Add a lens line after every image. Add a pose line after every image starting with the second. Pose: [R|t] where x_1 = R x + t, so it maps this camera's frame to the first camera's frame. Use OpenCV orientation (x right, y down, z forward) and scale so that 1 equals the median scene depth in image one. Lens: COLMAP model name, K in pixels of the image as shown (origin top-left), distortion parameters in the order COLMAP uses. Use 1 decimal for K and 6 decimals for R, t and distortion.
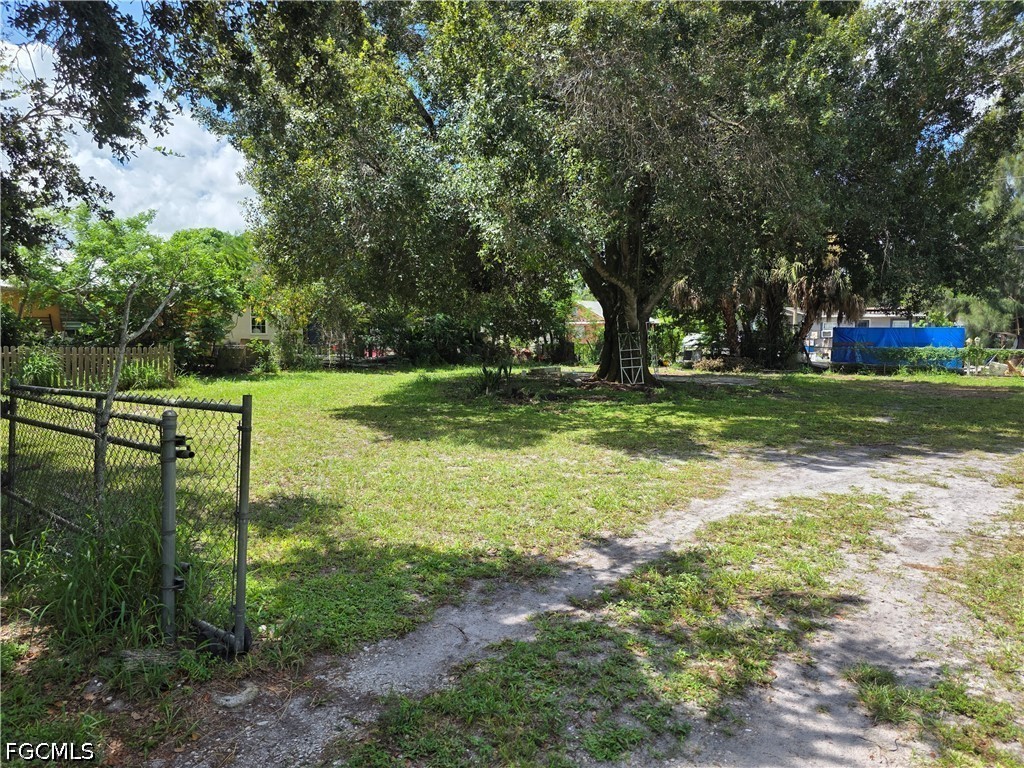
lens RADIAL K [[700.0, 0, 518.8], [0, 700.0, 382.2], [0, 0, 1]] dist [0.079482, -0.066229]
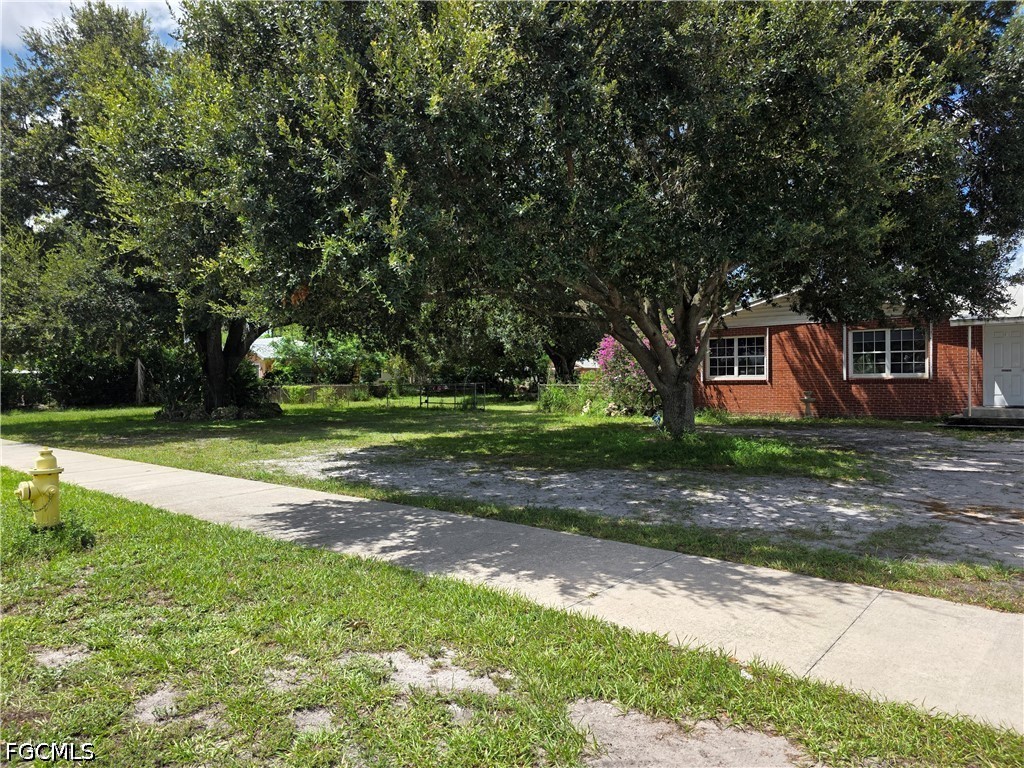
lens RADIAL K [[700.0, 0, 512.0], [0, 700.0, 383.9], [0, 0, 1]] dist [0.079482, -0.066229]
pose [[0.999677, -0.013459, -0.021571, 0.040470], [0.012110, 0.998034, -0.061488, 0.138431], [0.022356, 0.061207, 0.997875, -1.801320]]
